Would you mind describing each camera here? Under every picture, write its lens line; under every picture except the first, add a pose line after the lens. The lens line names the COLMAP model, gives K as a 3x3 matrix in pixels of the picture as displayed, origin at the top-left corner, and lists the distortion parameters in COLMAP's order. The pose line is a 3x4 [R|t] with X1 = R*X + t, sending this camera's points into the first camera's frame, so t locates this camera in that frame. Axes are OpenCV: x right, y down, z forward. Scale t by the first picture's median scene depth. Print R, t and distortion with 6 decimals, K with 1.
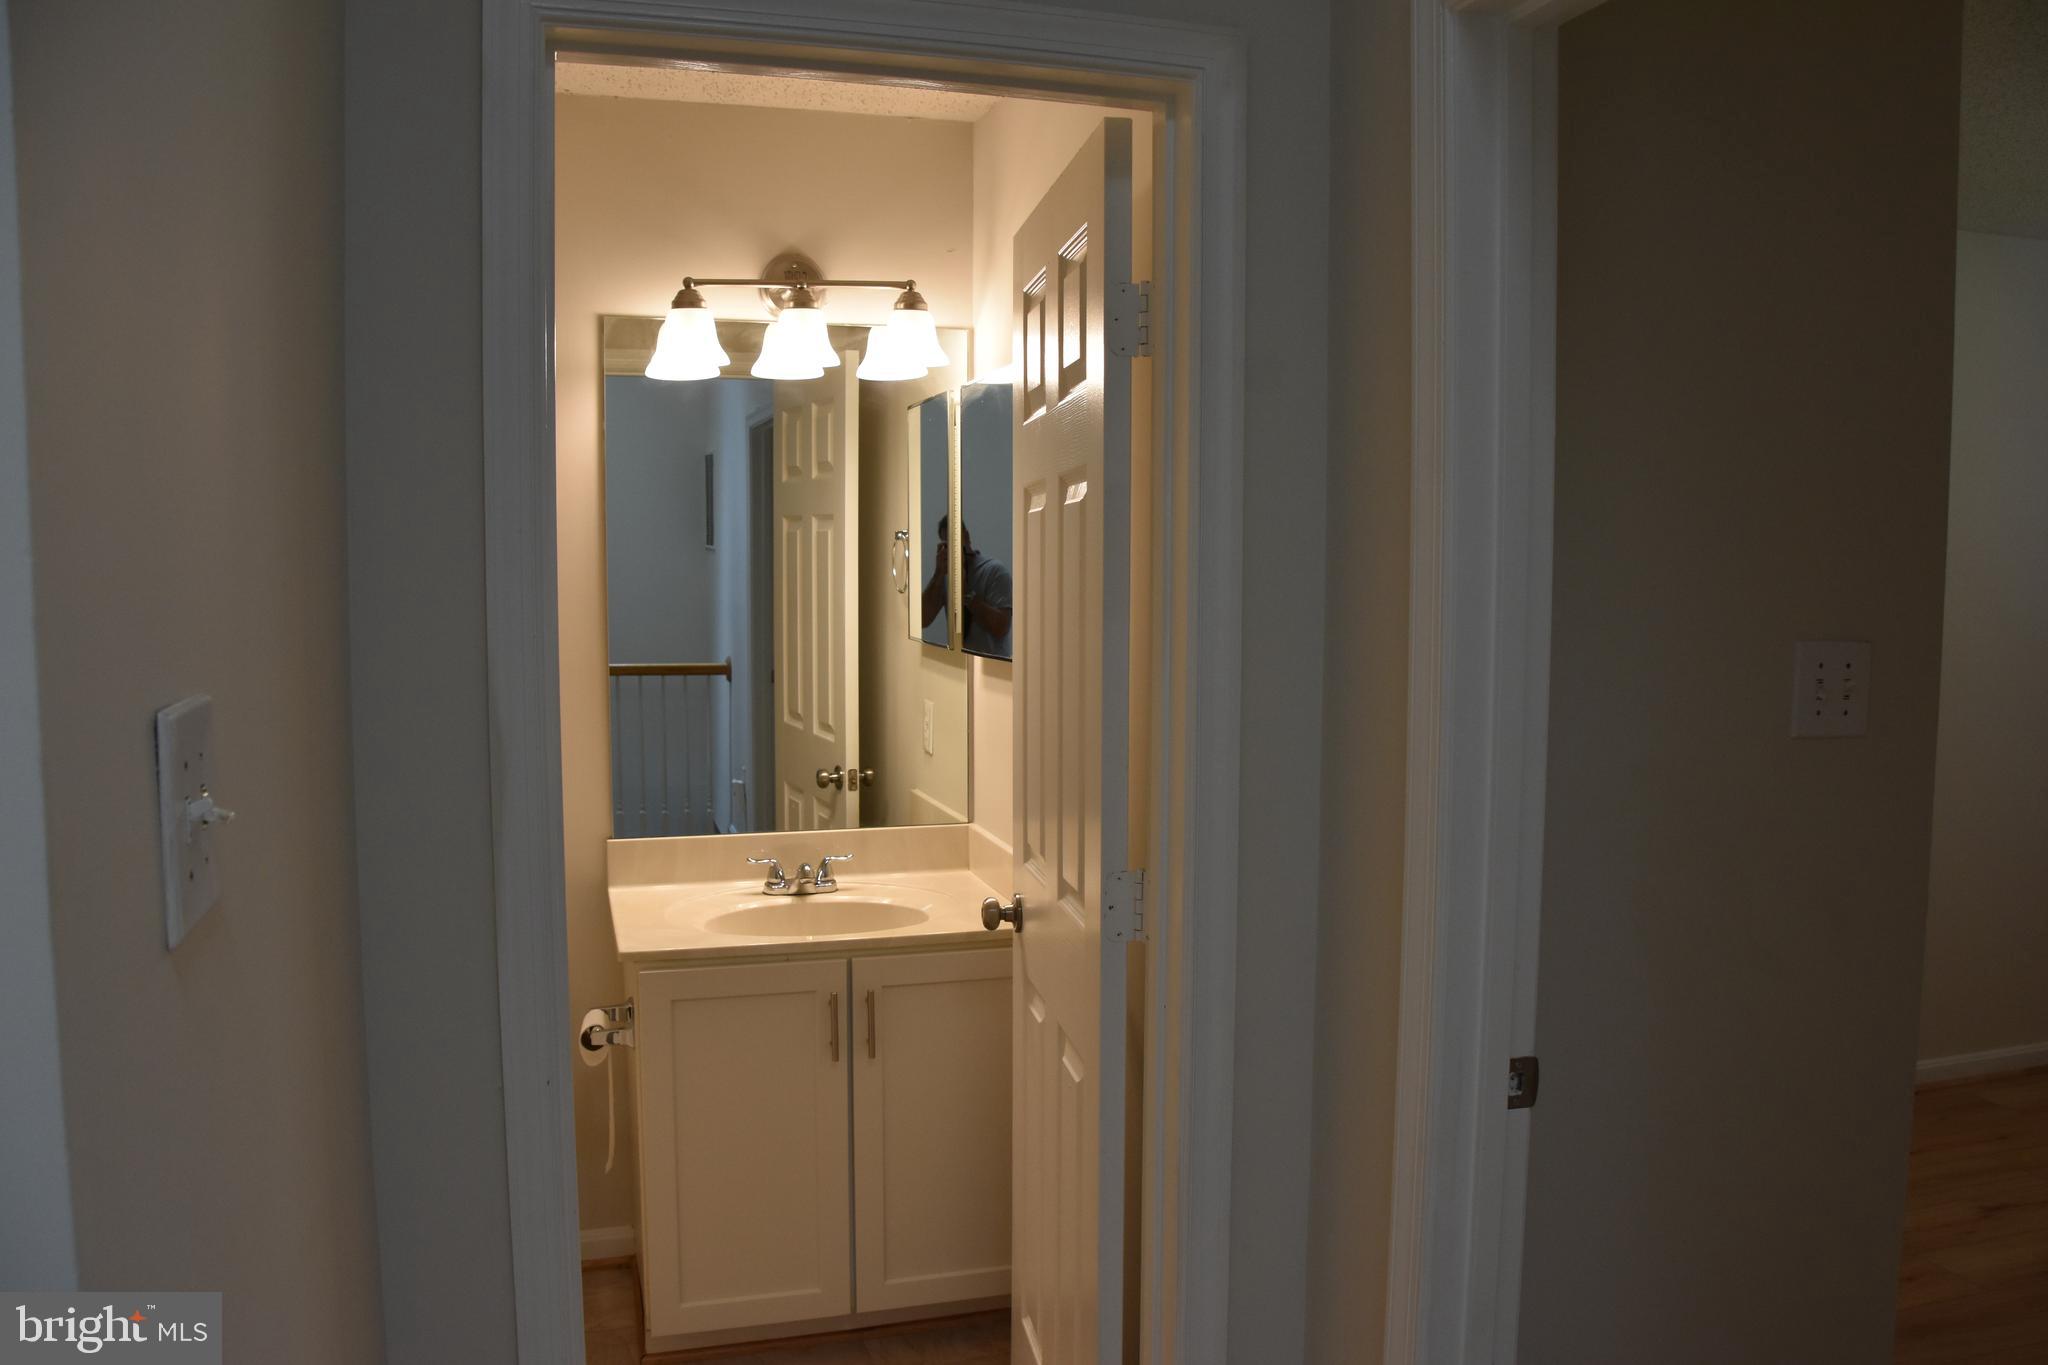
lens RADIAL K [[1581.0, 0, 1034.1], [0, 1581.0, 712.0], [0, 0, 1]] dist [-0.155026, 0.093455]
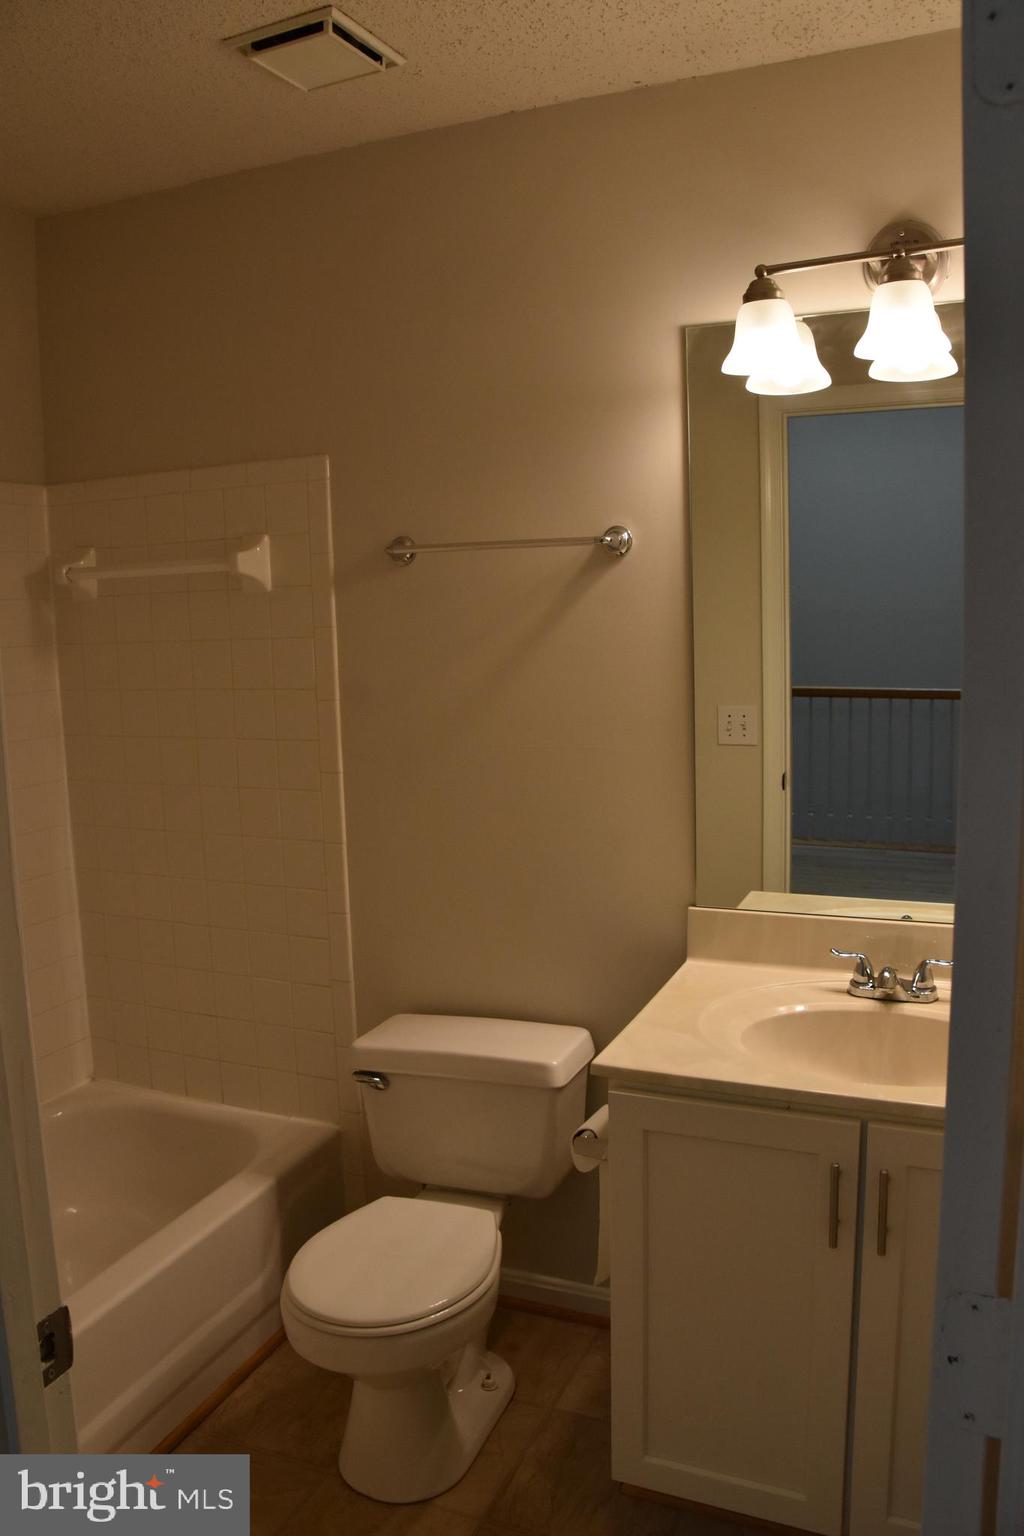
lens RADIAL K [[1185.7, 0, 553.7], [0, 1185.7, 782.5], [0, 0, 1]] dist [-0.155026, 0.093455]
pose [[0.776210, 0.064773, -0.627139, 0.098127], [-0.023391, 0.996982, 0.074022, -0.042398], [0.630041, -0.042787, 0.775382, 0.426231]]
